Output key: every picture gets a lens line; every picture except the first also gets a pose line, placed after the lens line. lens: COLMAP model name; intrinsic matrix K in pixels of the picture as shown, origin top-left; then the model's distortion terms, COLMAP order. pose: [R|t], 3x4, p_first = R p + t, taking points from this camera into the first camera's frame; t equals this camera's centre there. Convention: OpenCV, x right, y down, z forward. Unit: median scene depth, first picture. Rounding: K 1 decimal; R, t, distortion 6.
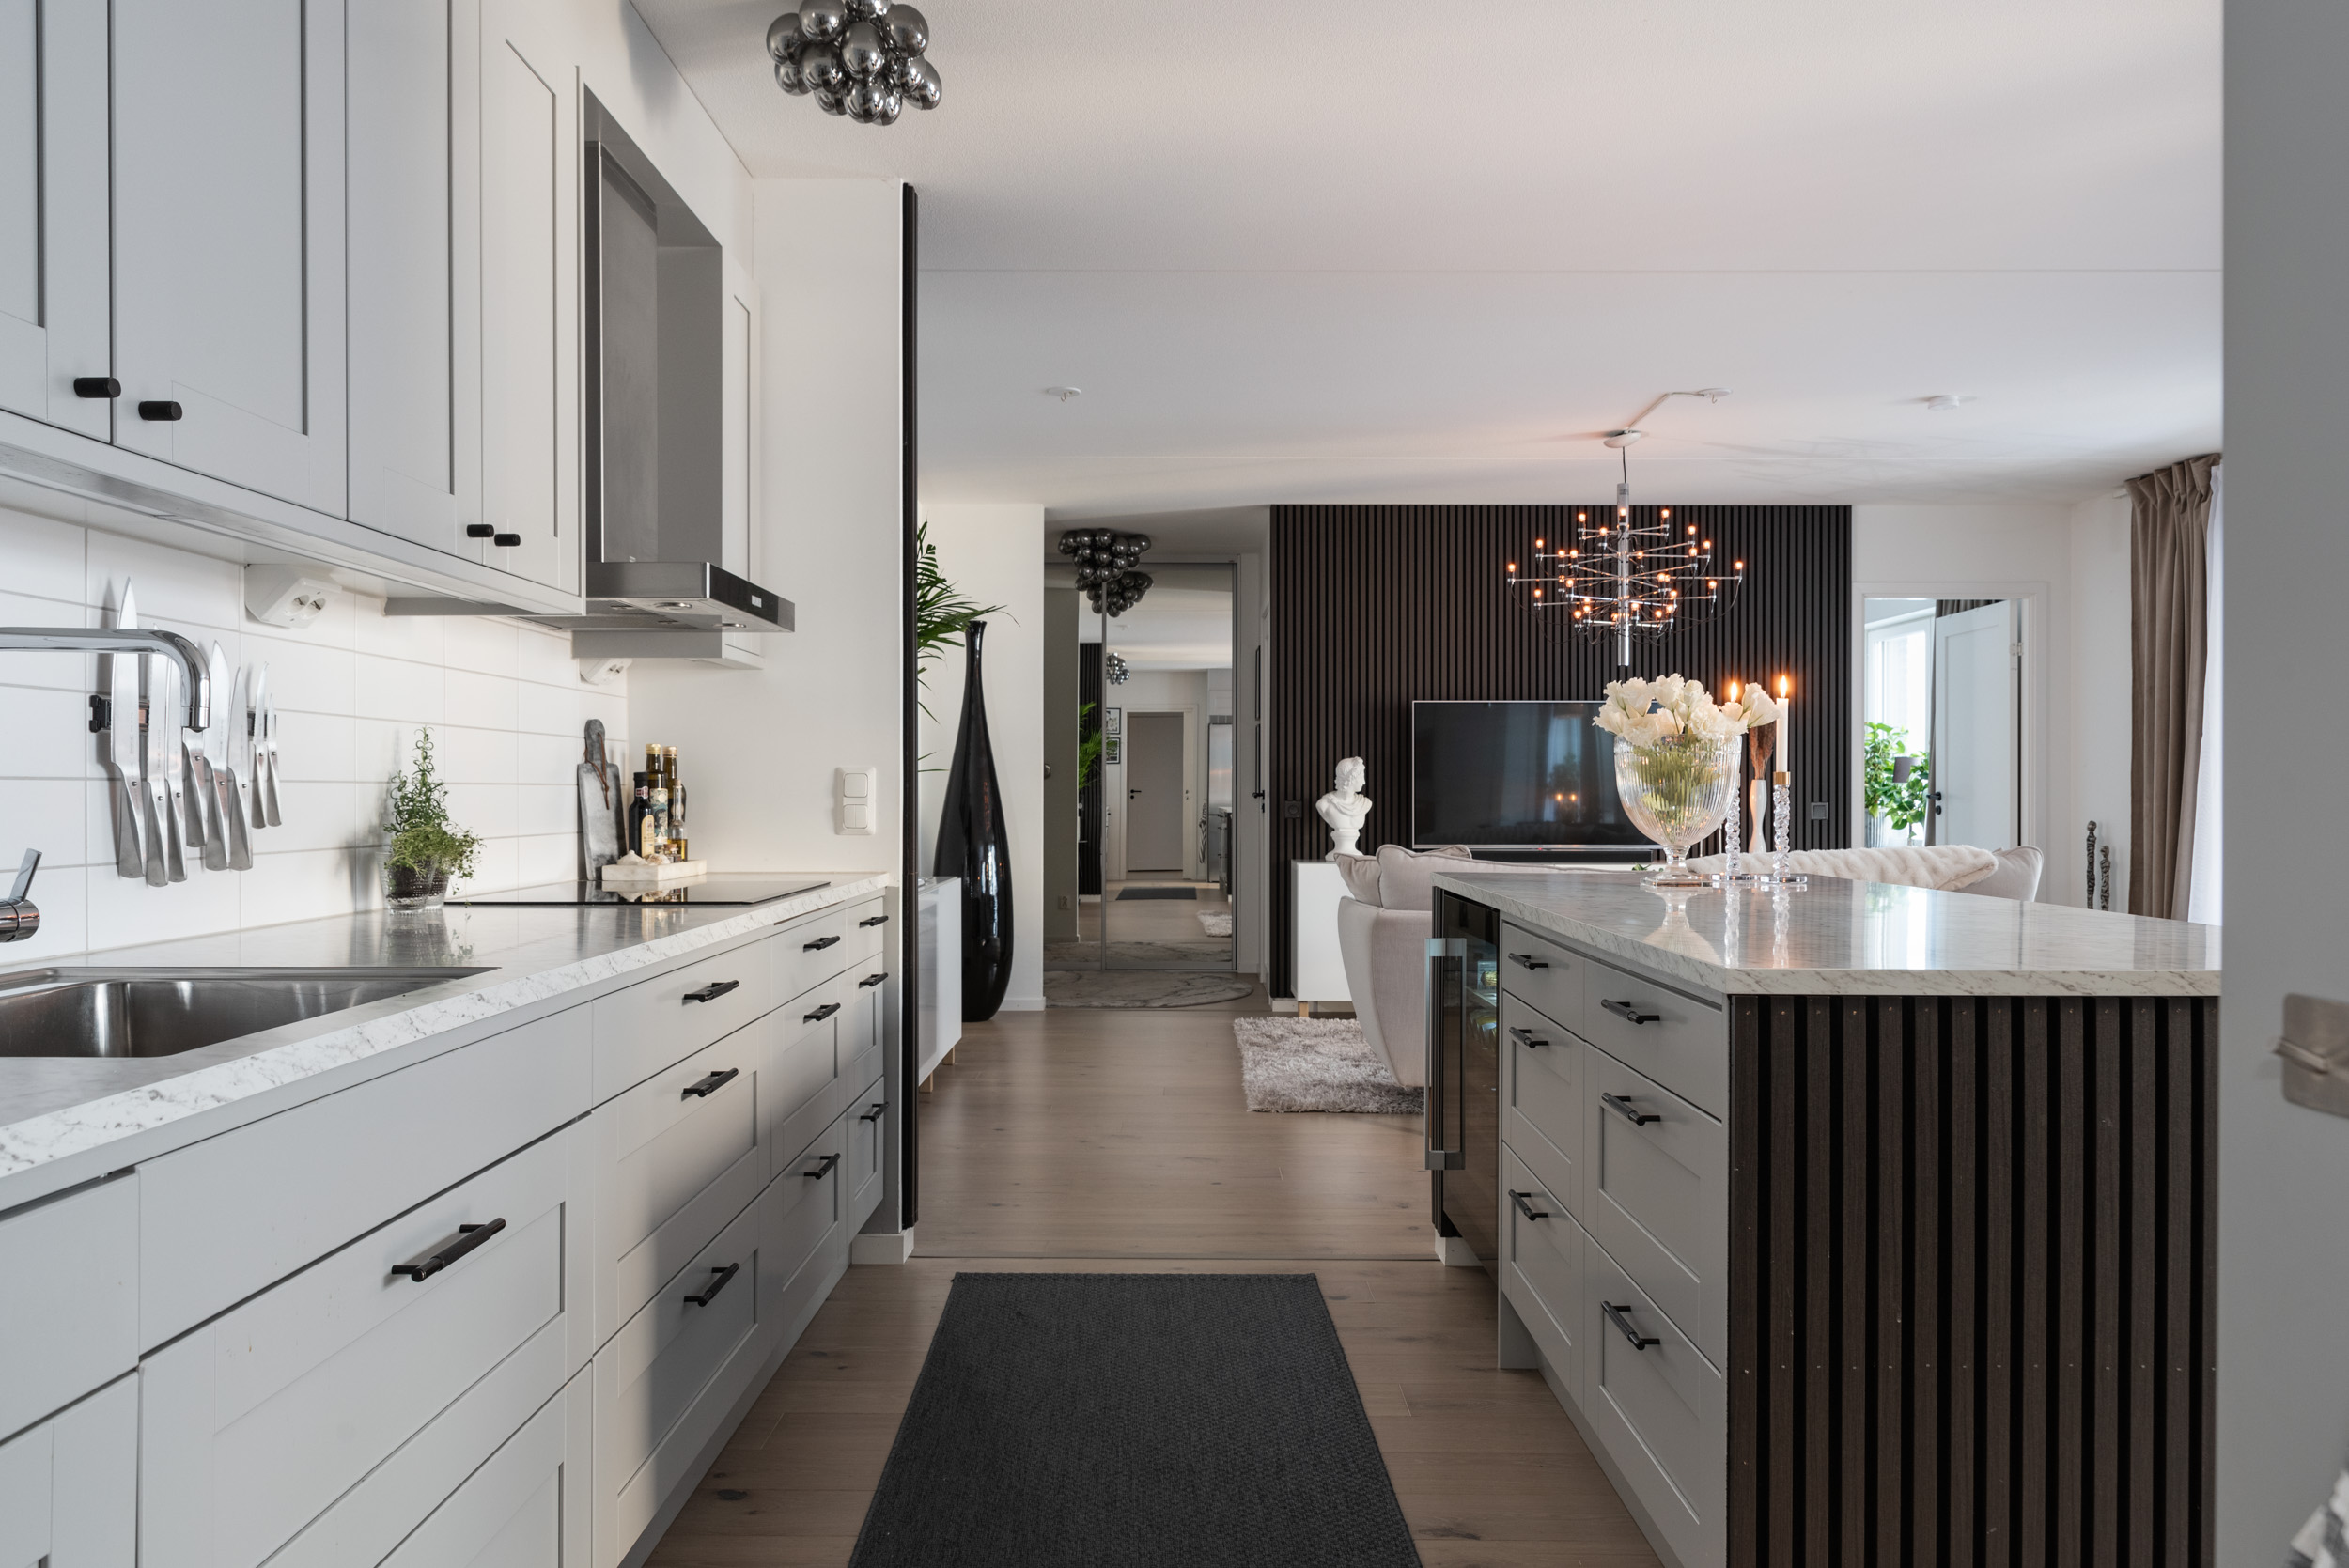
lens RADIAL K [[1585.8, 0, 1172.6], [0, 1585.8, 820.3], [0, 0, 1]] dist [-0.005047, 0.000333]
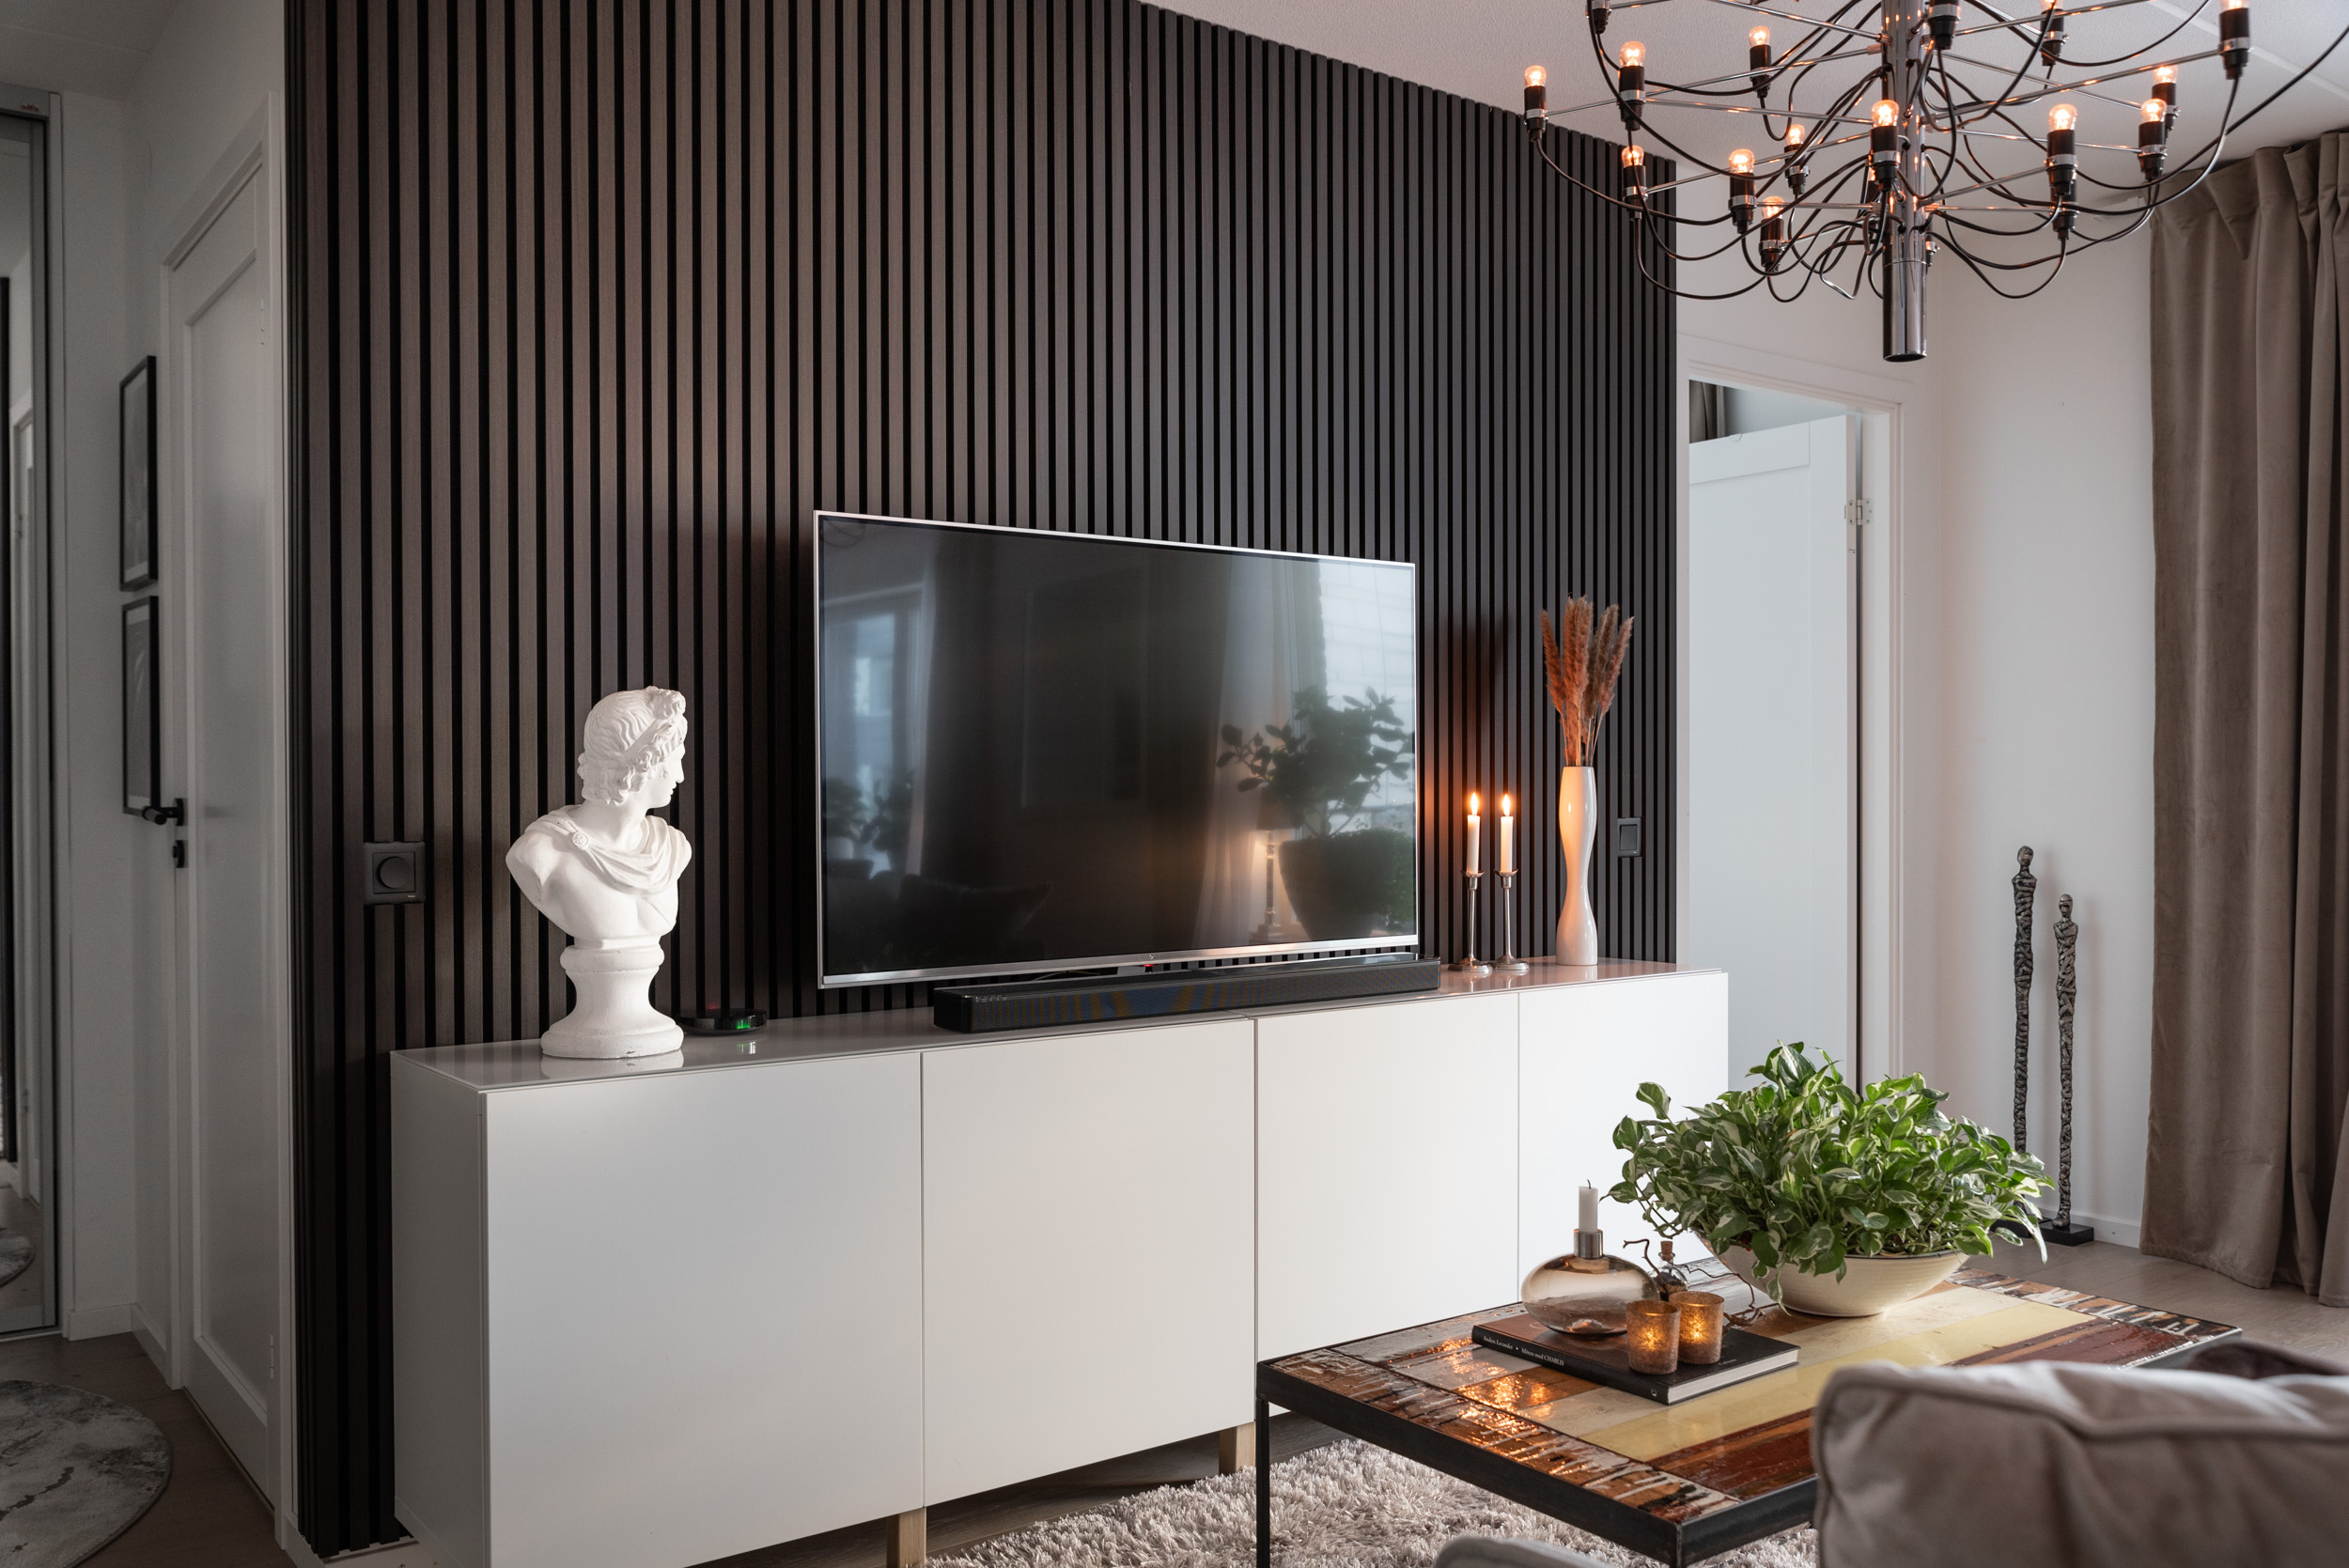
lens RADIAL K [[1952.5, 0, 1174.5], [0, 1952.5, 784.0], [0, 0, 1]] dist [0.007108, 0.004152]
pose [[0.805201, -0.005872, 0.592973, -0.019000], [0.007217, 0.999974, 0.000102, -0.021641], [-0.592958, 0.004197, 0.805222, 0.654385]]
